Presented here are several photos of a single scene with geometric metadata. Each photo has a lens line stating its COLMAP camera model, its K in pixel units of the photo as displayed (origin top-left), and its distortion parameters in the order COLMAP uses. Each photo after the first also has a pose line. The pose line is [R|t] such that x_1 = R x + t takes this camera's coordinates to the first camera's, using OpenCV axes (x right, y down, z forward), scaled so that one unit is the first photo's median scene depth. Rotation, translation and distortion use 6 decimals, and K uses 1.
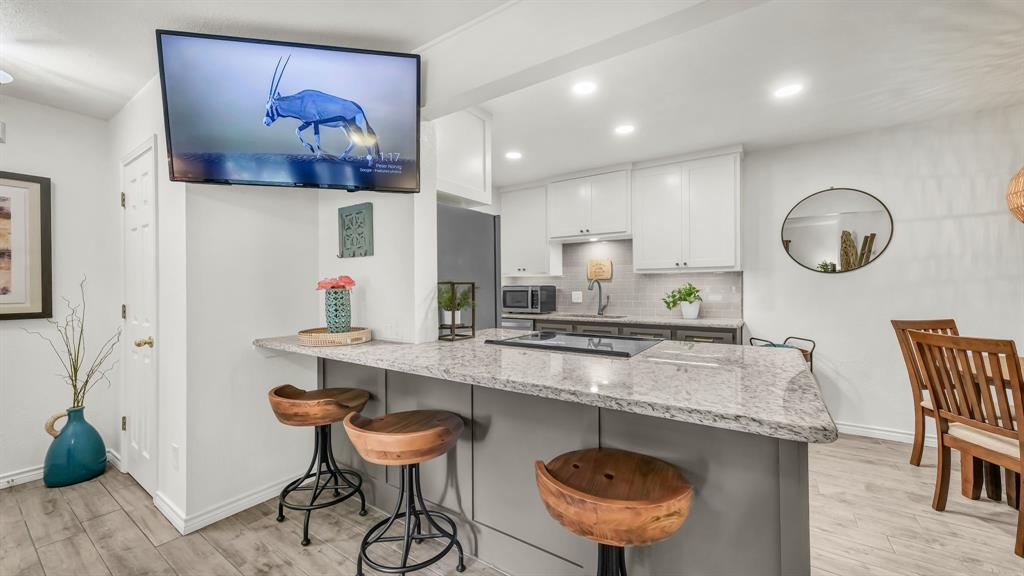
lens RADIAL K [[385.5, 0, 512.3], [0, 385.5, 287.1], [0, 0, 1]] dist [0.002871, 0.000422]
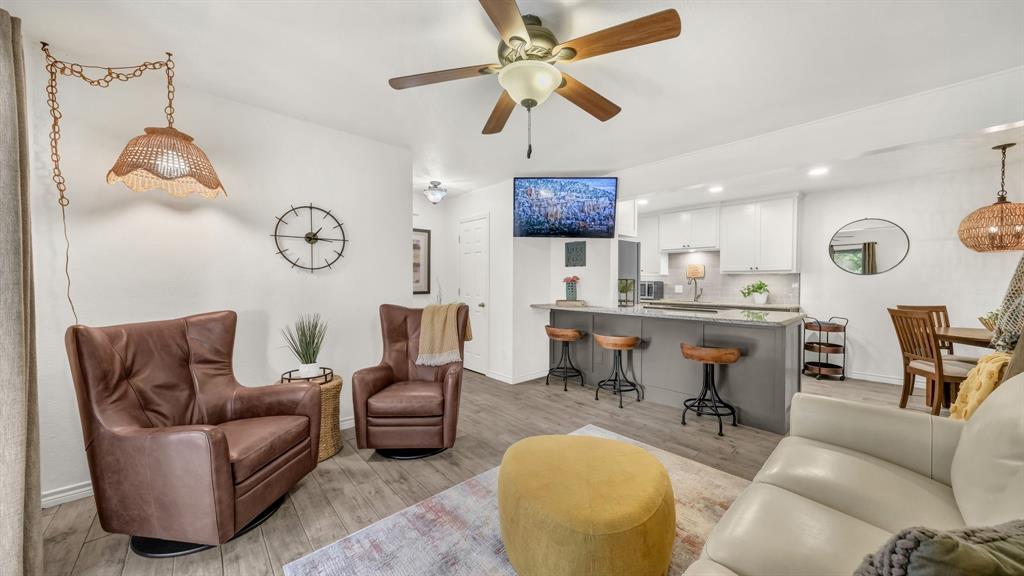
lens RADIAL K [[357.5, 0, 527.3], [0, 357.5, 287.1], [0, 0, 1]] dist [0.008873, -0.000002]
pose [[0.981674, 0.012921, -0.190130, -0.288906], [-0.010055, 0.999821, 0.016033, 0.003479], [0.190303, -0.013828, 0.981628, -0.942377]]
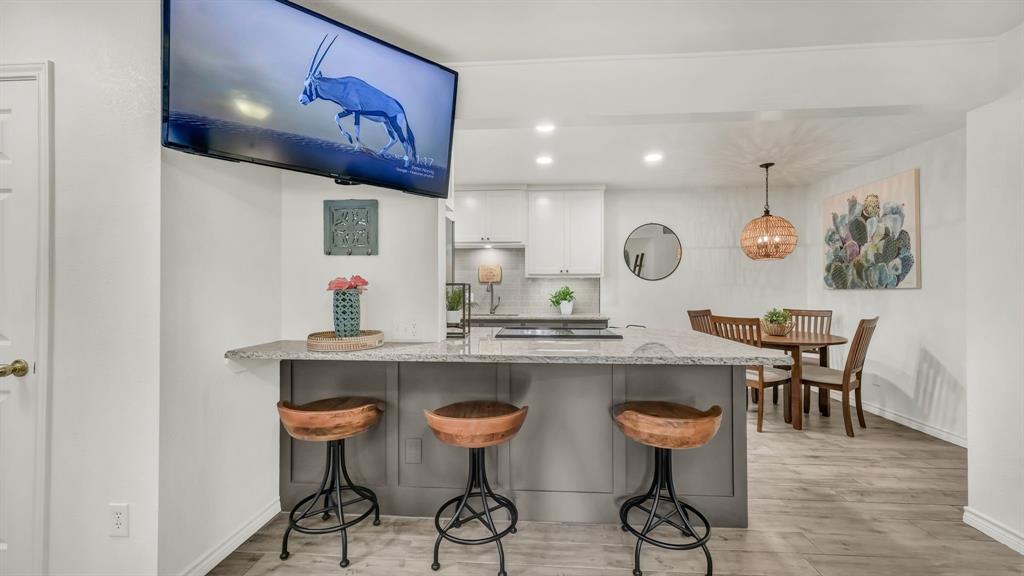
lens RADIAL K [[385.5, 0, 520.1], [0, 385.5, 287.7], [0, 0, 1]] dist [0.002871, 0.000422]
pose [[0.859808, 0.006178, 0.510581, -0.525239], [-0.003742, 0.999976, -0.005799, 0.003948], [-0.510604, 0.003076, 0.859810, -0.009534]]
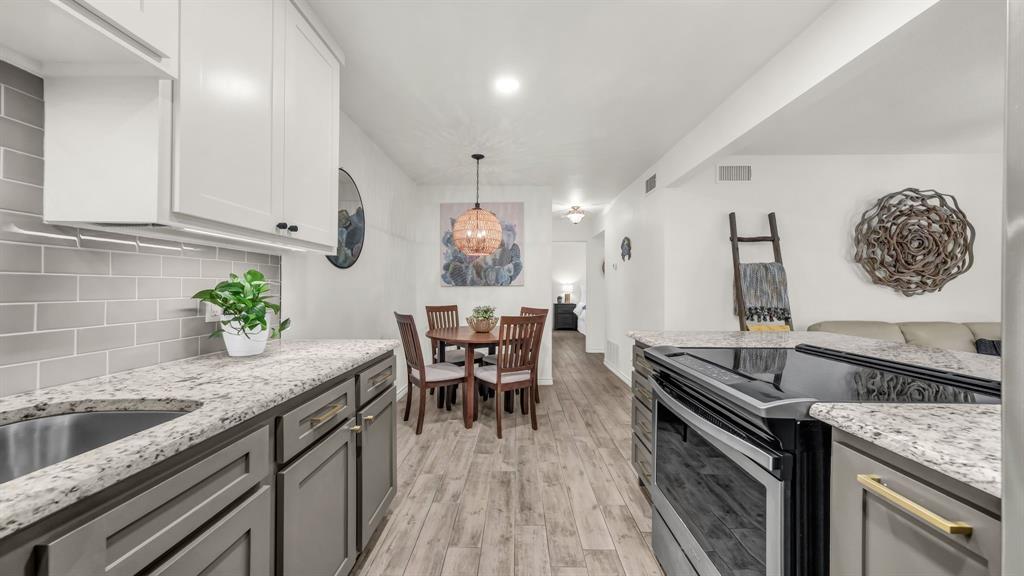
lens RADIAL K [[344.9, 0, 515.6], [0, 344.9, 288.9], [0, 0, 1]] dist [-0.001256, -0.000073]
pose [[-0.553286, -0.002543, 0.832987, 0.001451], [-0.000046, 0.999995, 0.003022, 0.004433], [-0.832991, 0.001634, -0.553284, 1.665224]]
